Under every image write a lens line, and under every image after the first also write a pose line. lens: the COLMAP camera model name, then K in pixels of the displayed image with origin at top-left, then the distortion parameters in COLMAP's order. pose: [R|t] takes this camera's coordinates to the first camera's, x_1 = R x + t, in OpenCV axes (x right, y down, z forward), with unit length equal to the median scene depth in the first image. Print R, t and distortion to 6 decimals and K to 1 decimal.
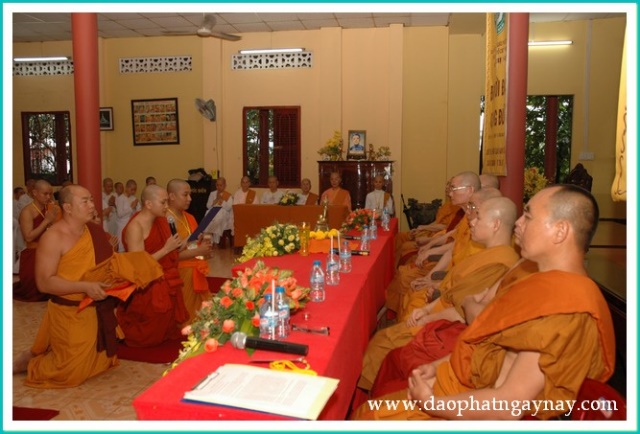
lens RADIAL K [[560.8, 0, 323.9], [0, 560.8, 213.5], [0, 0, 1]] dist [-0.097759, 0.121098]
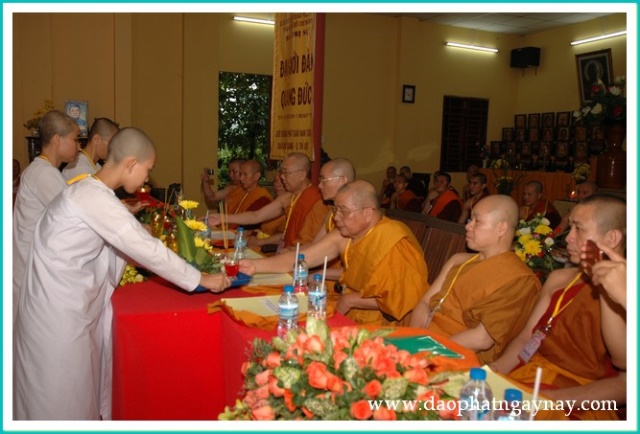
lens RADIAL K [[560.8, 0, 320.4], [0, 560.8, 221.8], [0, 0, 1]] dist [-0.097759, 0.121098]
pose [[0.824231, -0.048431, 0.564179, -0.105005], [0.018752, 0.998124, 0.058288, -0.011761], [-0.565943, -0.037463, 0.823593, 0.125596]]
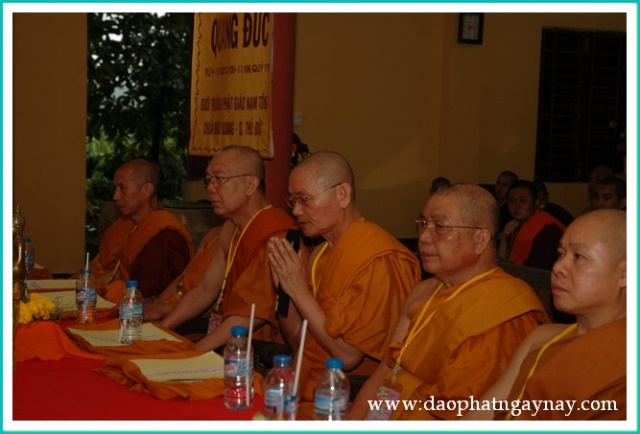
lens RADIAL K [[1158.5, 0, 316.1], [0, 1158.5, 222.1], [0, 0, 1]] dist [0.165771, 0.000000]
pose [[0.816090, -0.015568, 0.577715, -0.116370], [0.019550, 0.999809, -0.000675, -0.006337], [-0.577594, 0.011845, 0.816238, 0.098308]]
